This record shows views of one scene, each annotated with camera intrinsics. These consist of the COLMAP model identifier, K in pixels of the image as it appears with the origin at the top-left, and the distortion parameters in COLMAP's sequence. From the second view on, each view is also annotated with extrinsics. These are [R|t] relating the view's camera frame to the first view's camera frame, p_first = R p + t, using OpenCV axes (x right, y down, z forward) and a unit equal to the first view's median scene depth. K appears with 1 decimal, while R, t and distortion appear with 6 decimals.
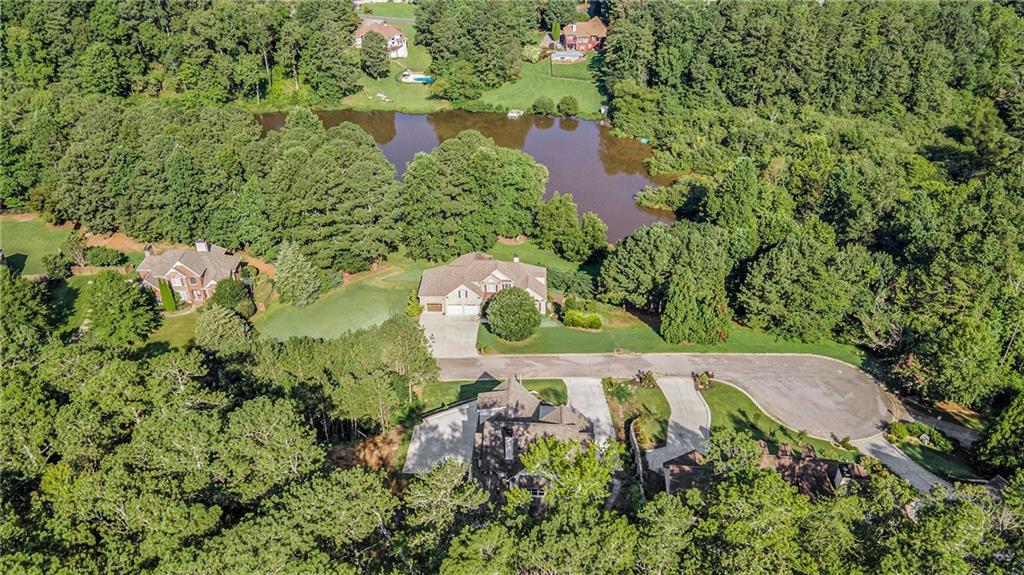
lens RADIAL K [[731.6, 0, 512.0], [0, 731.6, 287.5], [0, 0, 1]] dist [0.000057, 0.089564]
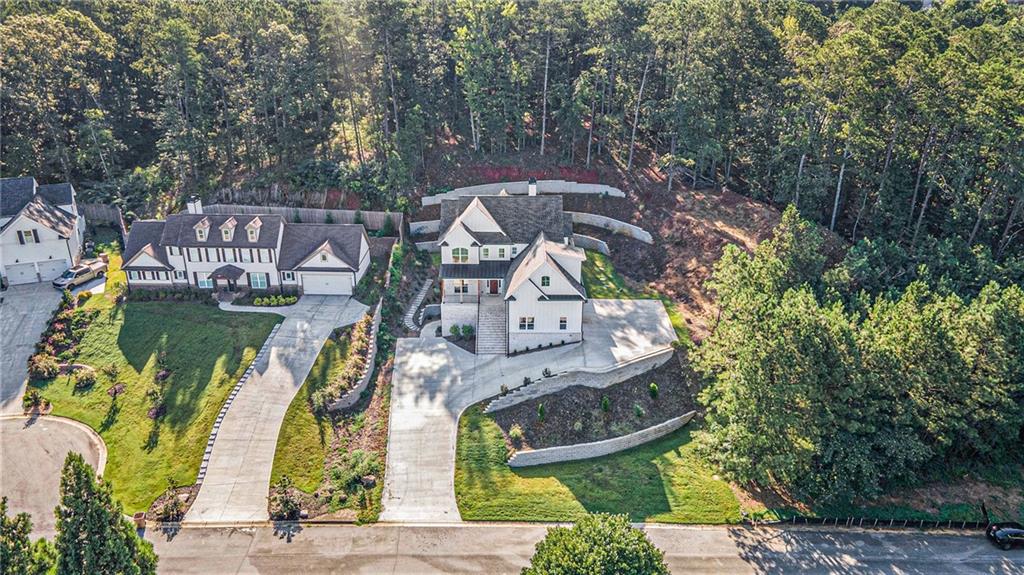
lens RADIAL K [[731.6, 0, 512.0], [0, 731.6, 287.5], [0, 0, 1]] dist [0.000057, 0.089564]
pose [[-0.997869, 0.029400, -0.058244, 0.067840], [-0.030843, 0.574094, 0.818208, -0.395913], [0.057493, 0.818261, -0.571964, 1.303782]]
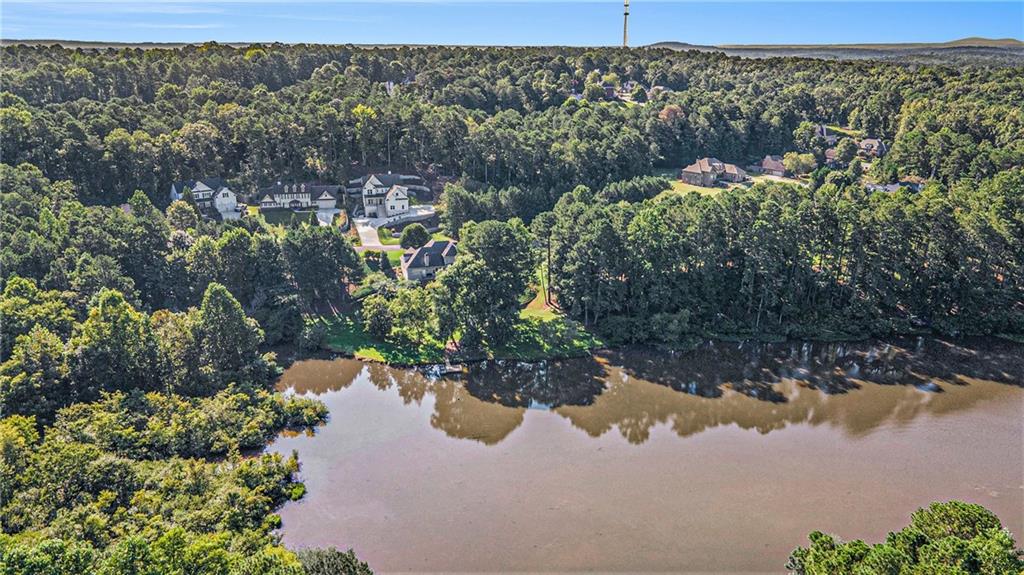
lens RADIAL K [[731.6, 0, 512.0], [0, 731.6, 287.5], [0, 0, 1]] dist [0.000057, 0.089564]
pose [[-0.950968, 0.099717, -0.292772, 0.364221], [-0.161314, 0.647739, 0.744589, -1.471629], [0.263888, 0.755309, -0.599893, 2.650538]]
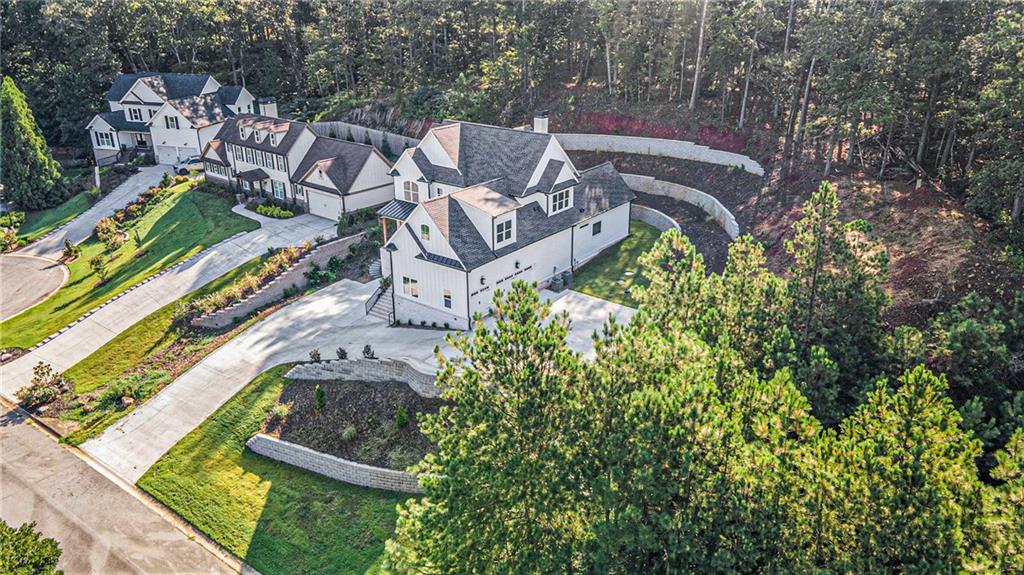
lens RADIAL K [[731.6, 0, 512.0], [0, 731.6, 287.5], [0, 0, 1]] dist [0.000057, 0.089564]
pose [[-0.828083, -0.203618, 0.522320, -0.295997], [0.306957, 0.614947, 0.726373, -0.165166], [-0.469101, 0.761827, -0.446725, 1.136089]]
